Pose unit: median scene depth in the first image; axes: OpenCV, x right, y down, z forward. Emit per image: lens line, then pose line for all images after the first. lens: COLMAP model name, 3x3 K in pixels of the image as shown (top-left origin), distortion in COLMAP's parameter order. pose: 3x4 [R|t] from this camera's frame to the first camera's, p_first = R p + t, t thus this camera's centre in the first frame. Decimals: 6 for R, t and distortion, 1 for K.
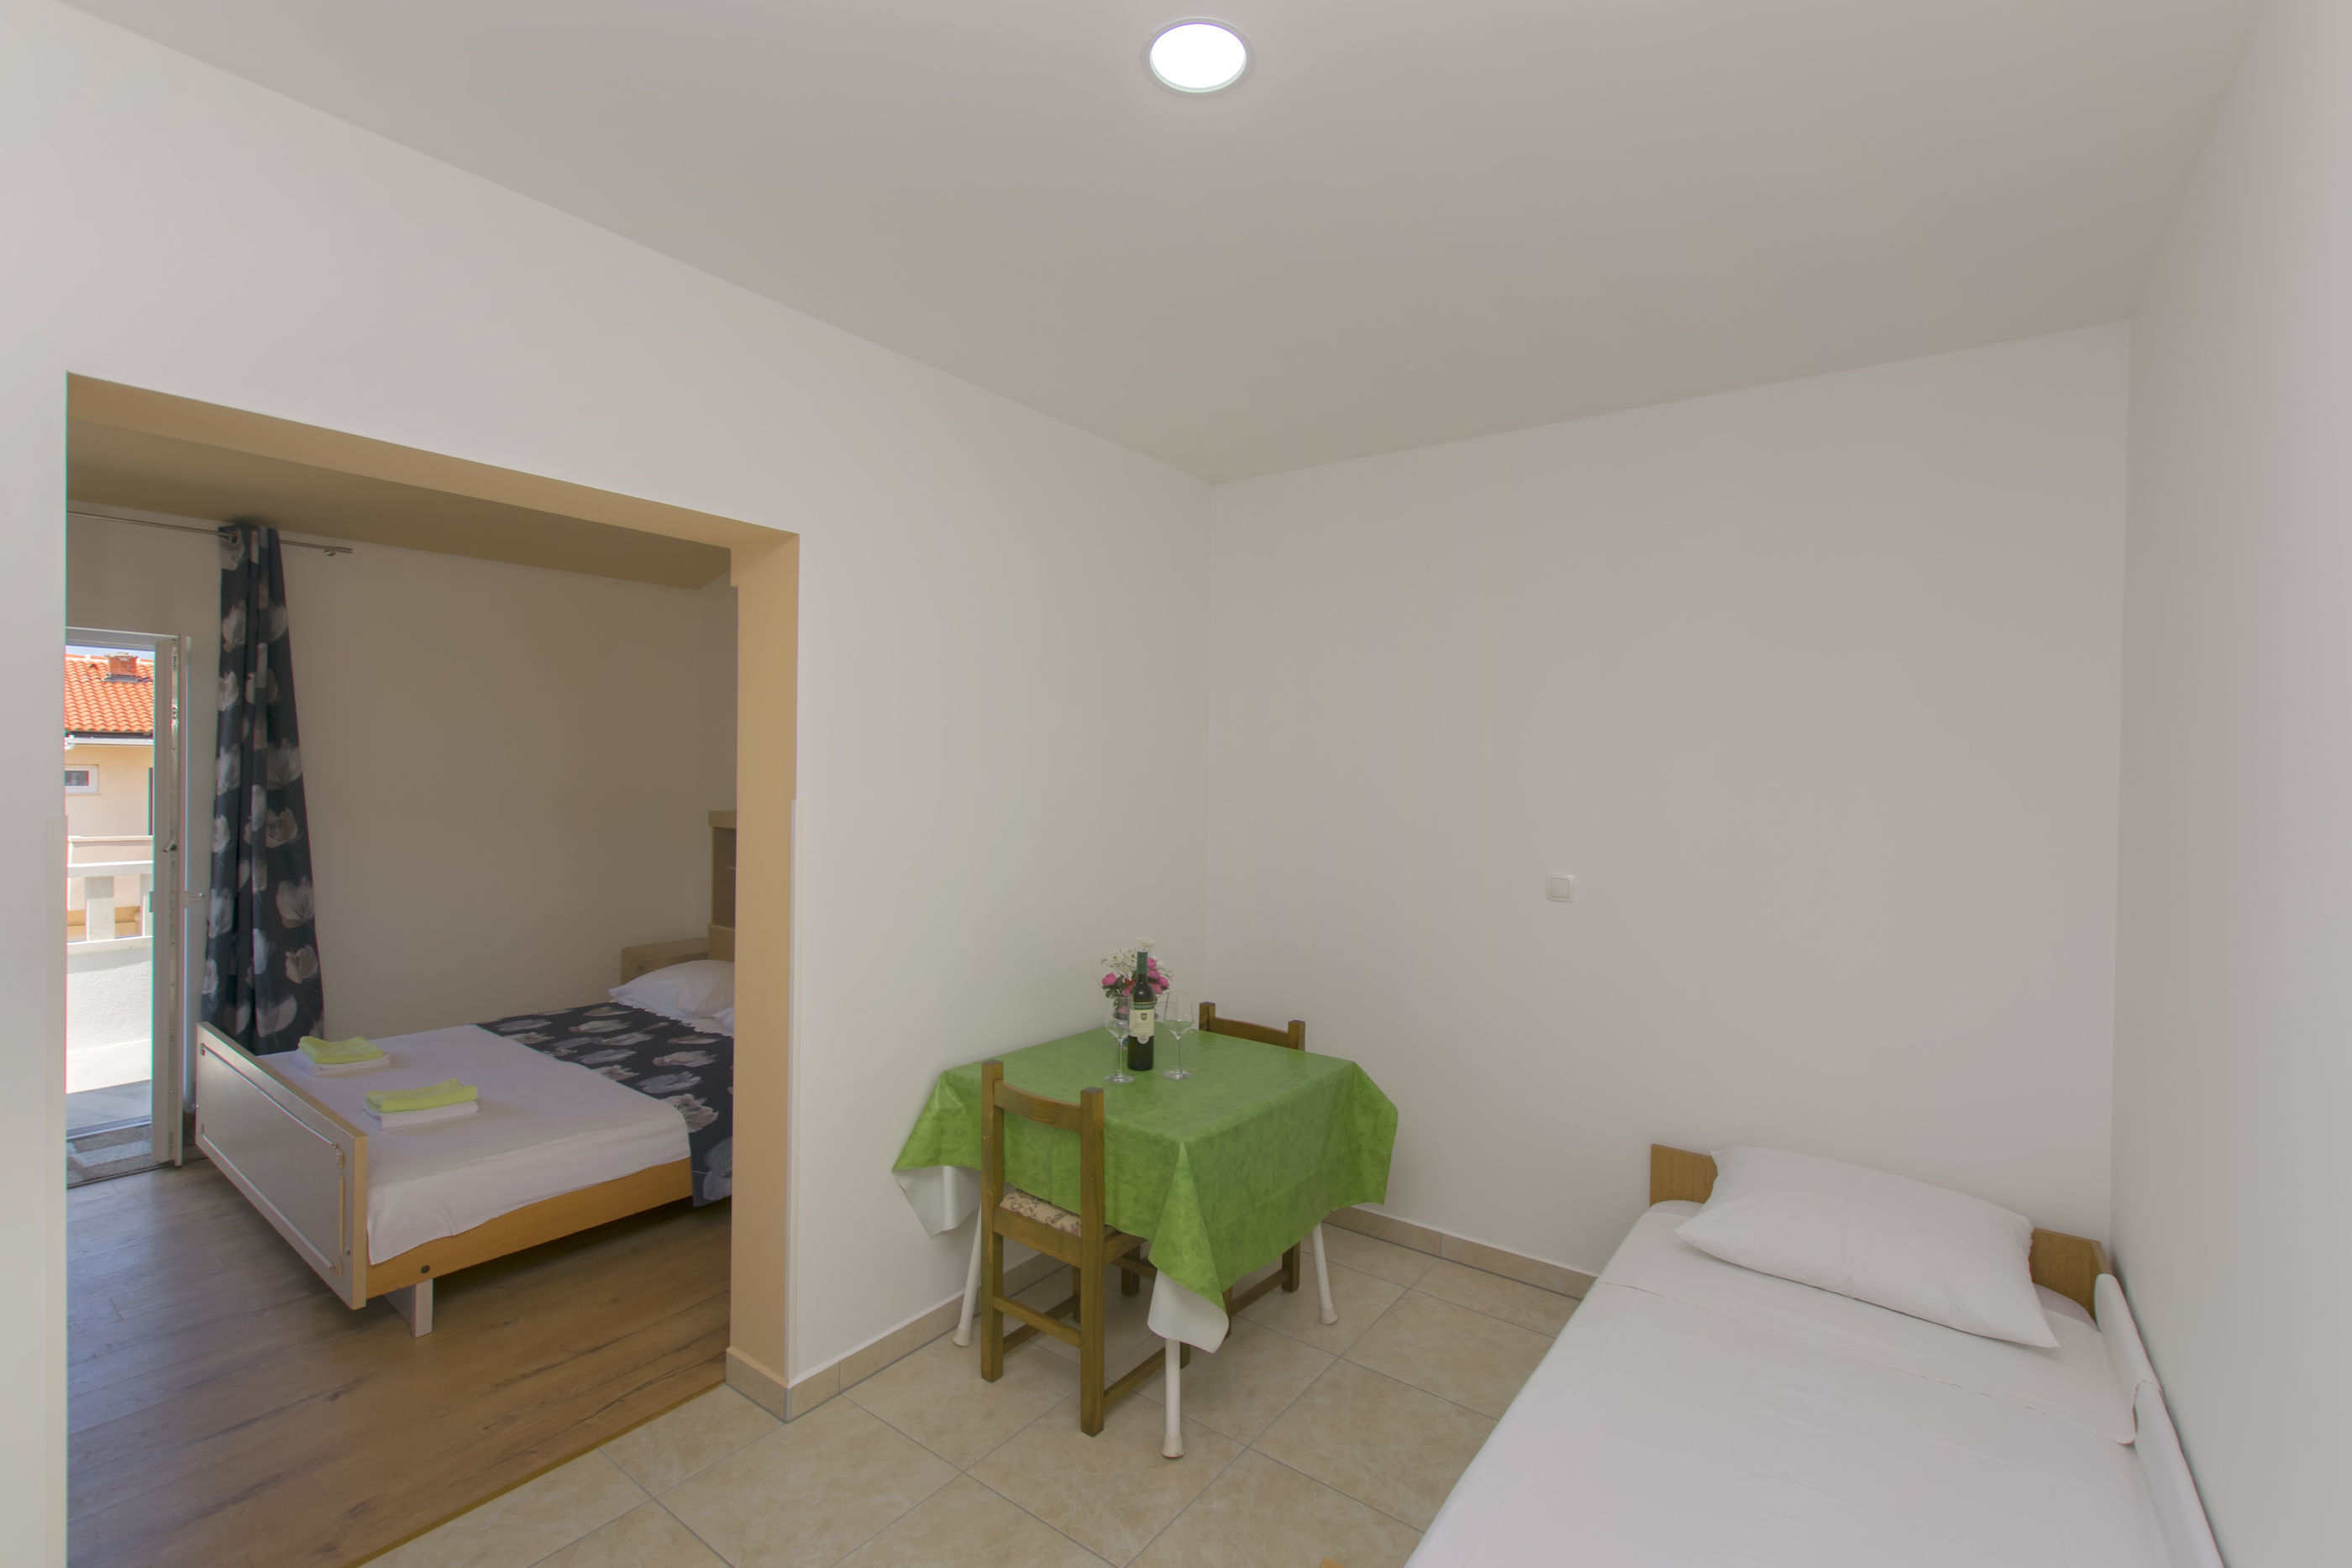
lens RADIAL K [[1029.3, 0, 1164.0], [0, 1029.3, 780.6], [0, 0, 1]] dist [0.000372, 0.000062]
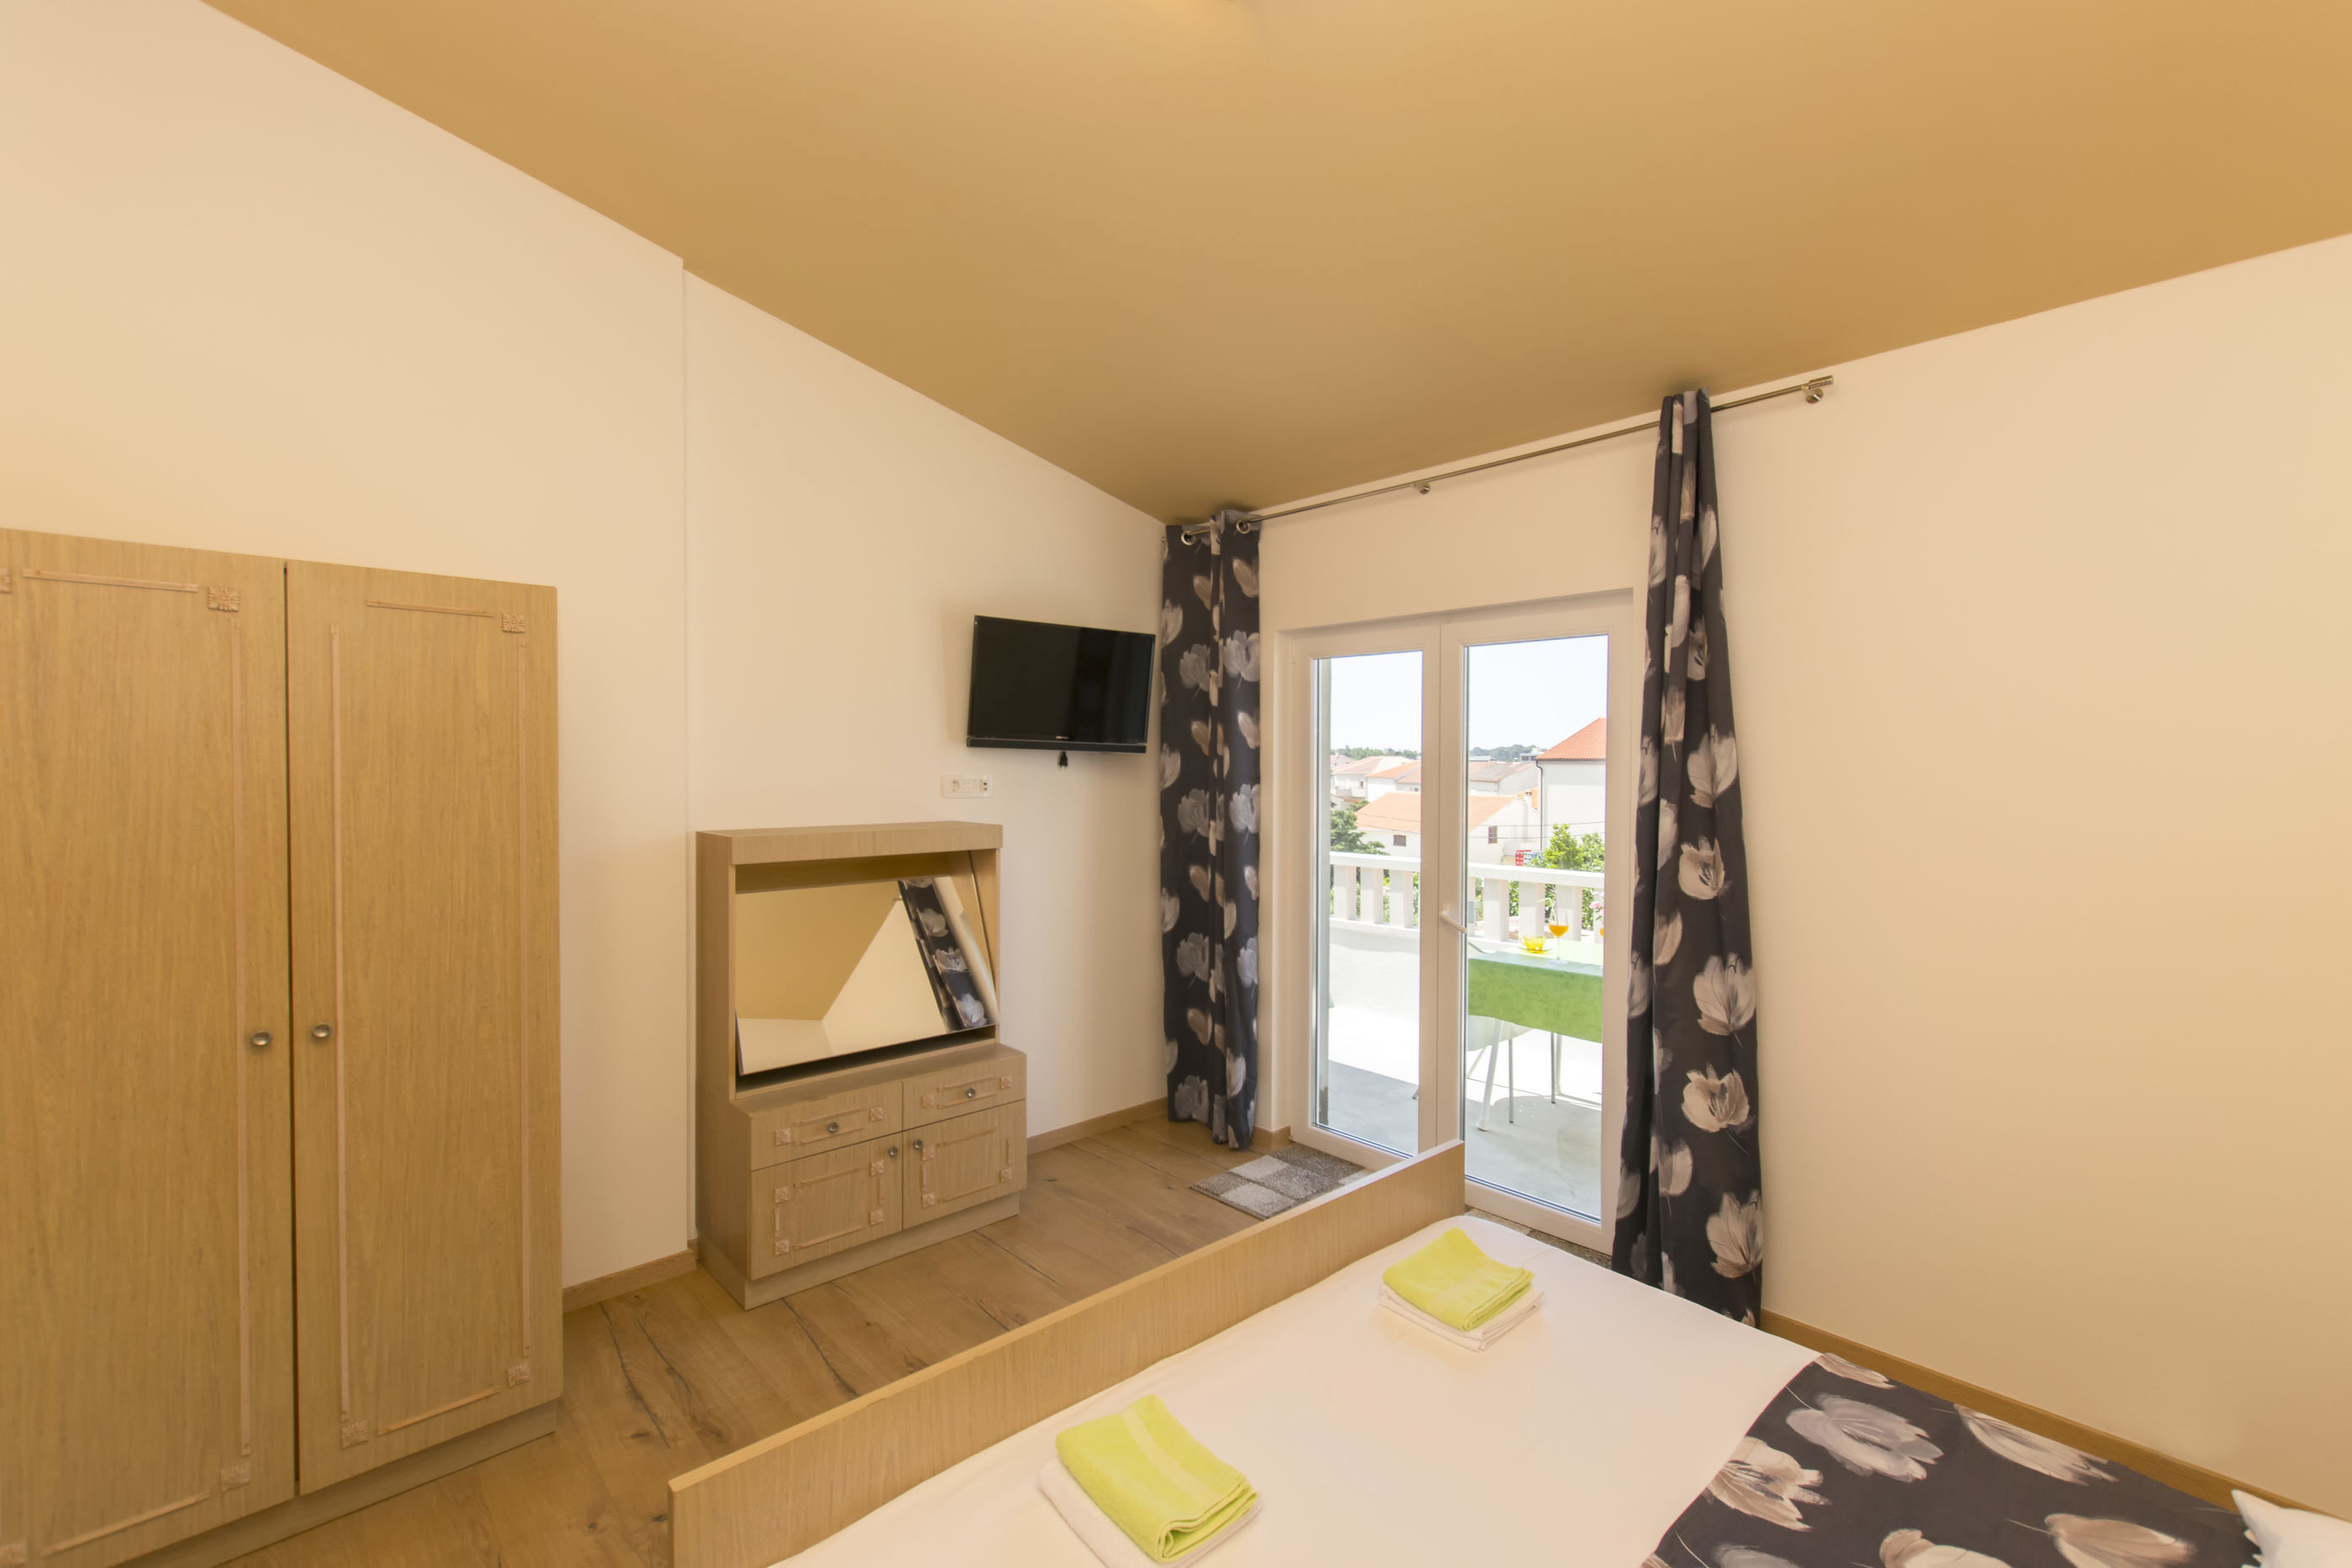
lens RADIAL K [[1029.3, 0, 1164.0], [0, 1029.3, 780.6], [0, 0, 1]] dist [0.000372, 0.000062]
pose [[-0.205801, 0.005414, -0.978579, -0.187242], [-0.020393, 0.999744, 0.009820, -0.007231], [0.978381, 0.021977, -0.205638, 0.821809]]
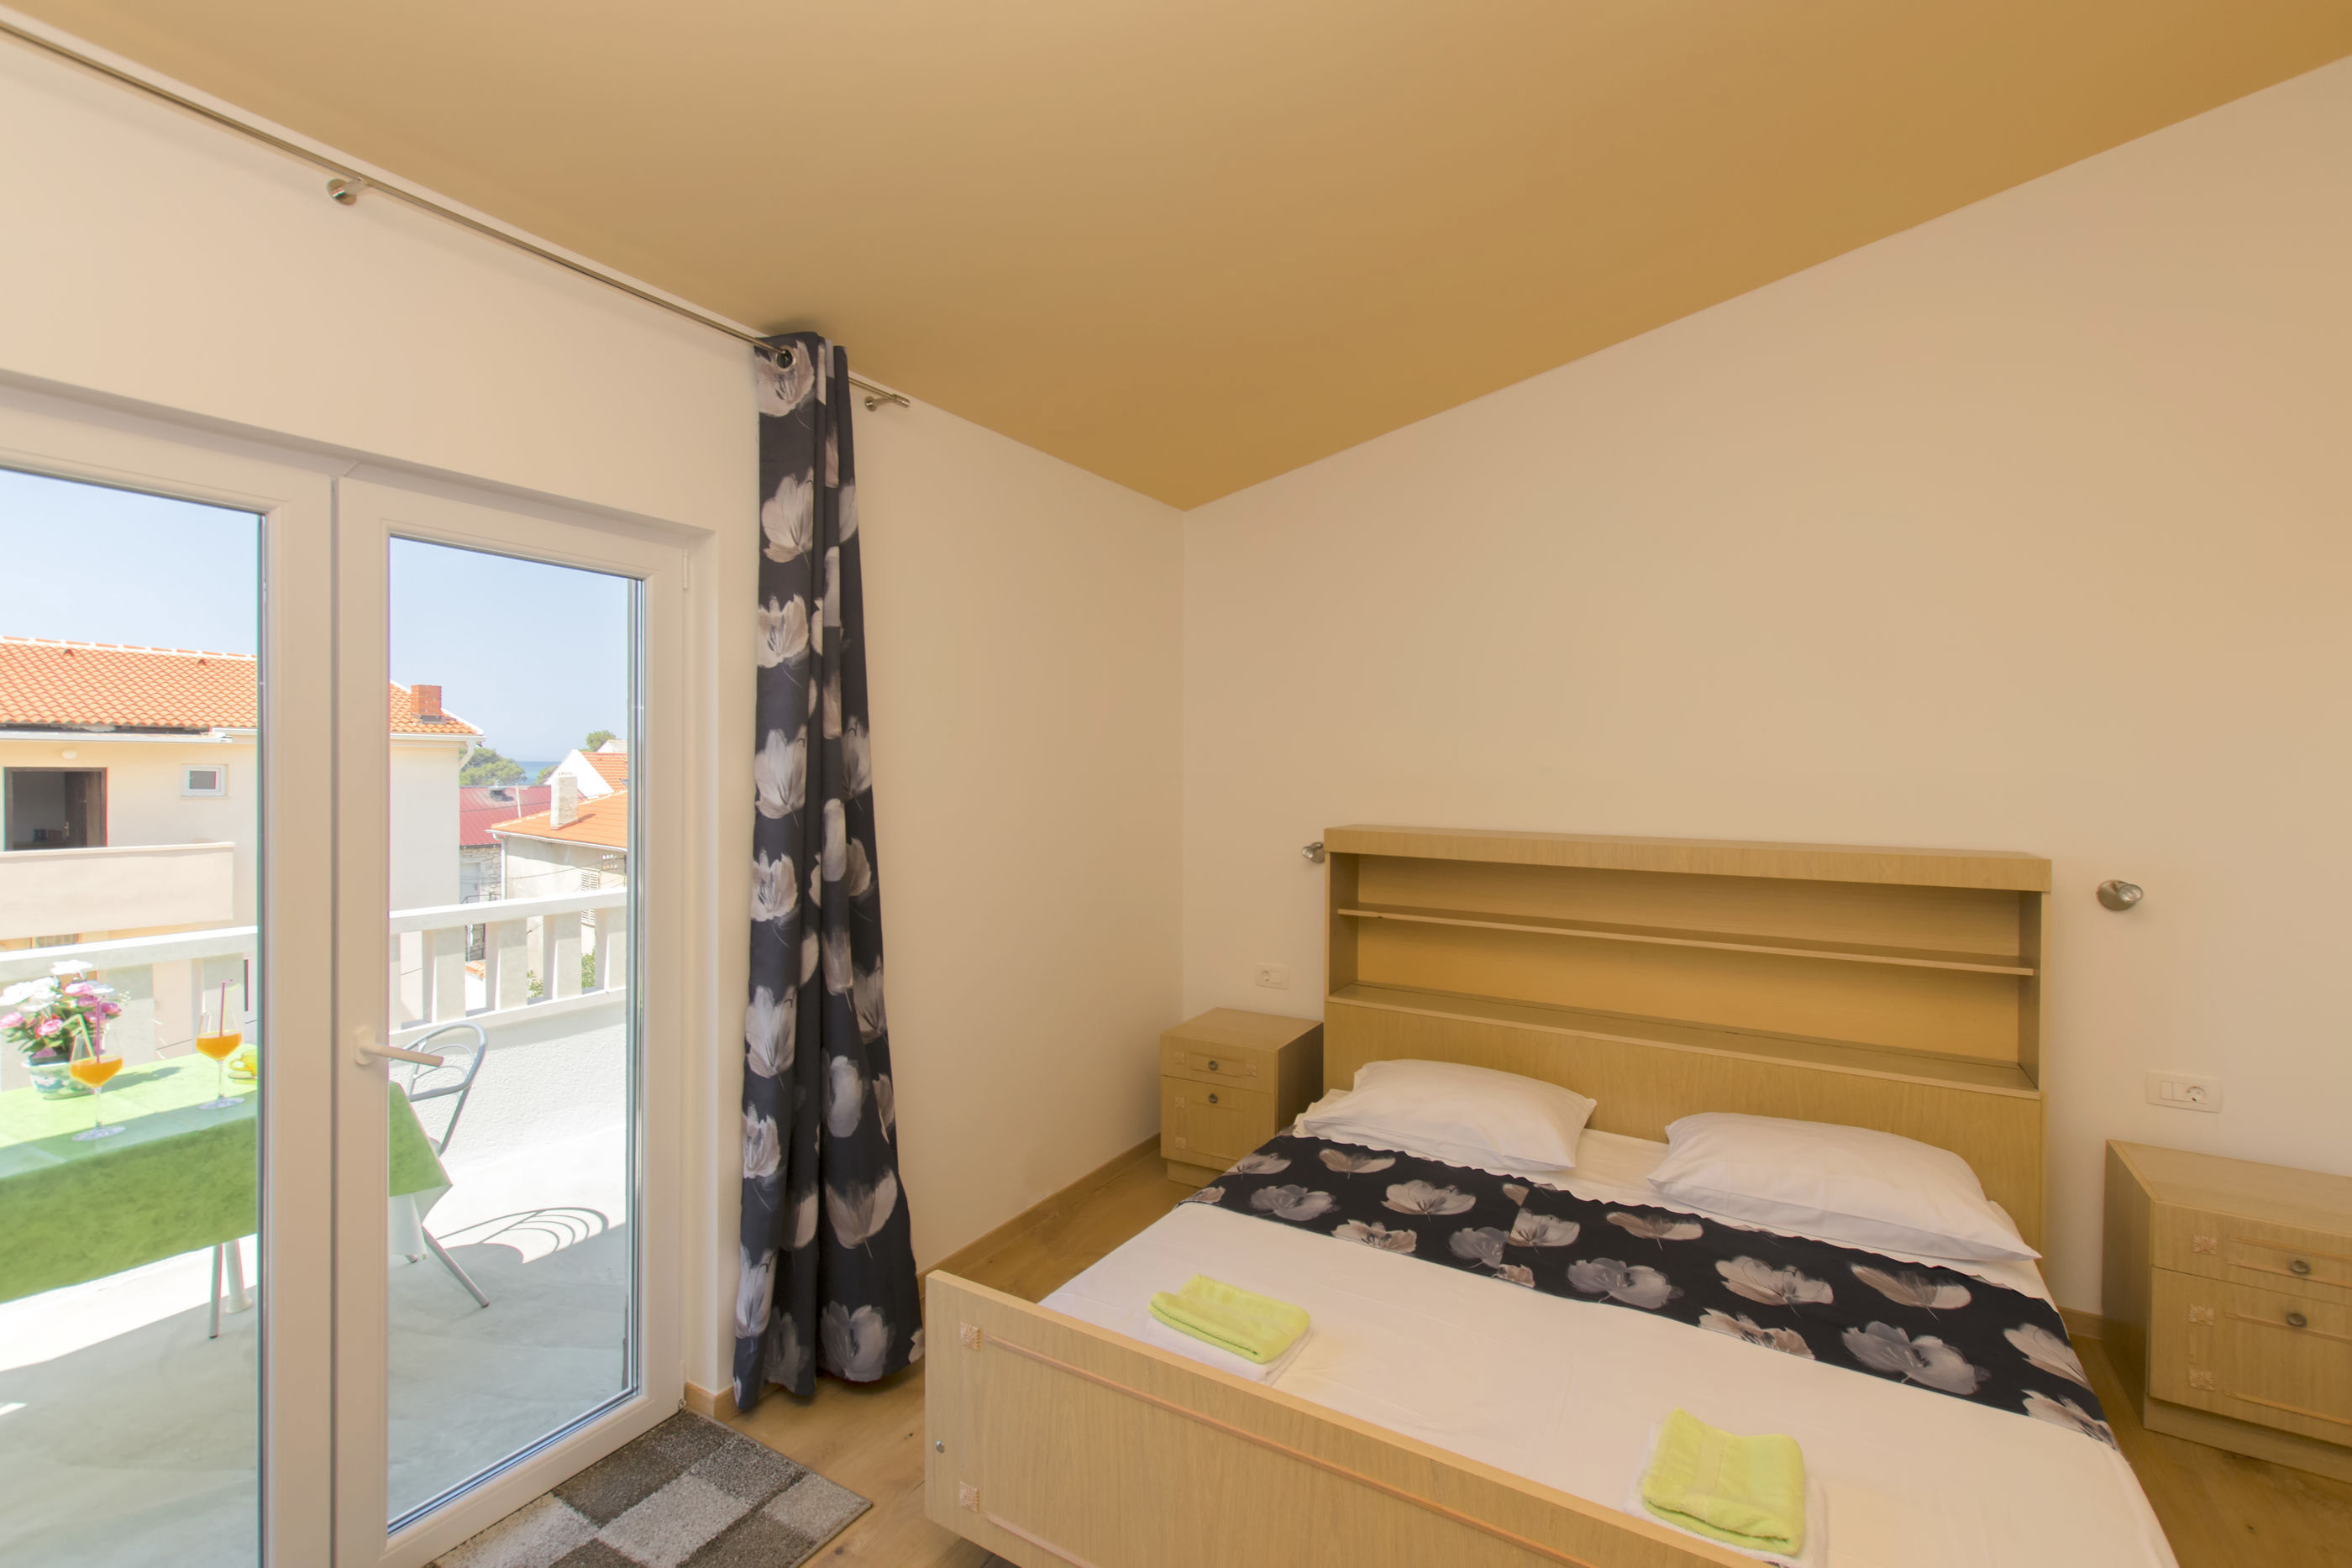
lens RADIAL K [[1029.3, 0, 1164.0], [0, 1029.3, 780.6], [0, 0, 1]] dist [0.000372, 0.000062]
pose [[0.995075, -0.008455, 0.098761, -0.753023], [0.008748, 0.999959, -0.002534, -0.002715], [-0.098736, 0.003385, 0.995108, 0.422540]]
